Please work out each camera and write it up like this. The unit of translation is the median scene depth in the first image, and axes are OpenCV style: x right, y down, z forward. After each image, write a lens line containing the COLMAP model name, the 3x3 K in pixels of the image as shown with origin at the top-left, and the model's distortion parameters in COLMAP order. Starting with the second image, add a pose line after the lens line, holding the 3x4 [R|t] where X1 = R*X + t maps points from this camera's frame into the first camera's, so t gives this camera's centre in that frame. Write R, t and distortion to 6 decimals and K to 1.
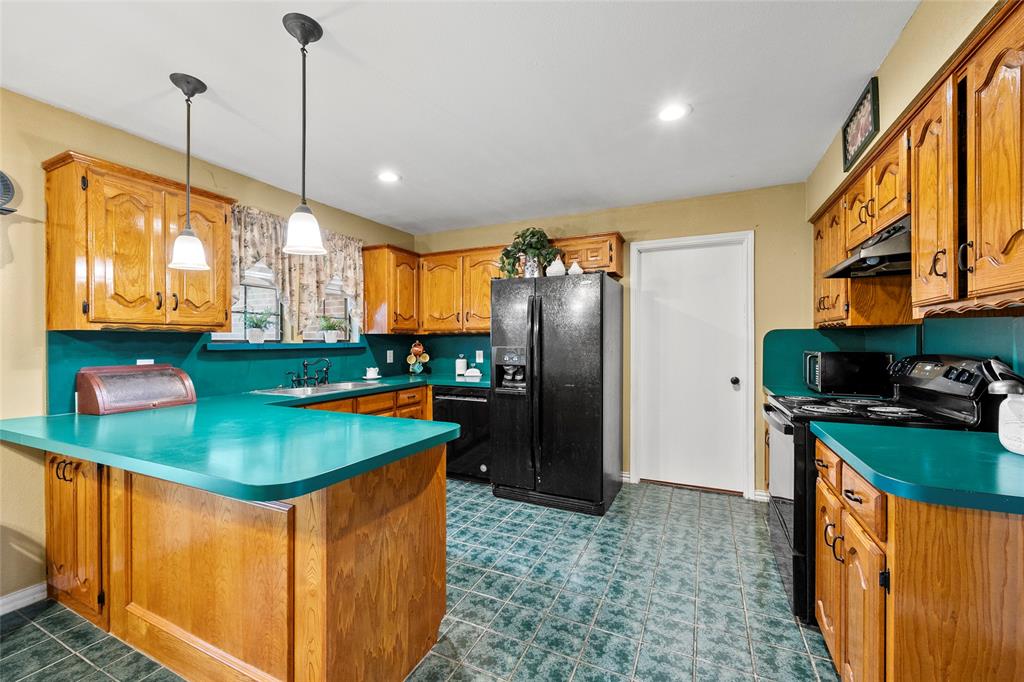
lens RADIAL K [[414.5, 0, 512.3], [0, 414.5, 342.0], [0, 0, 1]] dist [0.000401, 0.000197]
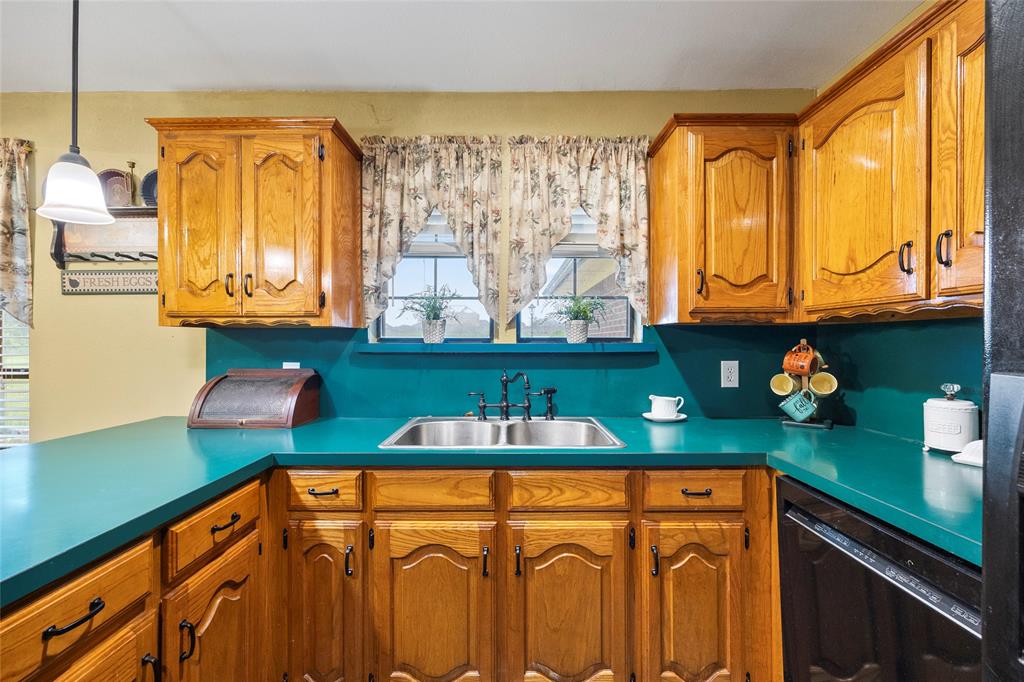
lens RADIAL K [[411.2, 0, 508.3], [0, 411.2, 341.8], [0, 0, 1]] dist [-0.001697, -0.000243]
pose [[0.421491, 0.000423, -0.906832, 0.013126], [-0.002882, 0.999995, -0.000873, 0.000785], [0.906828, 0.002981, 0.421491, 0.640965]]
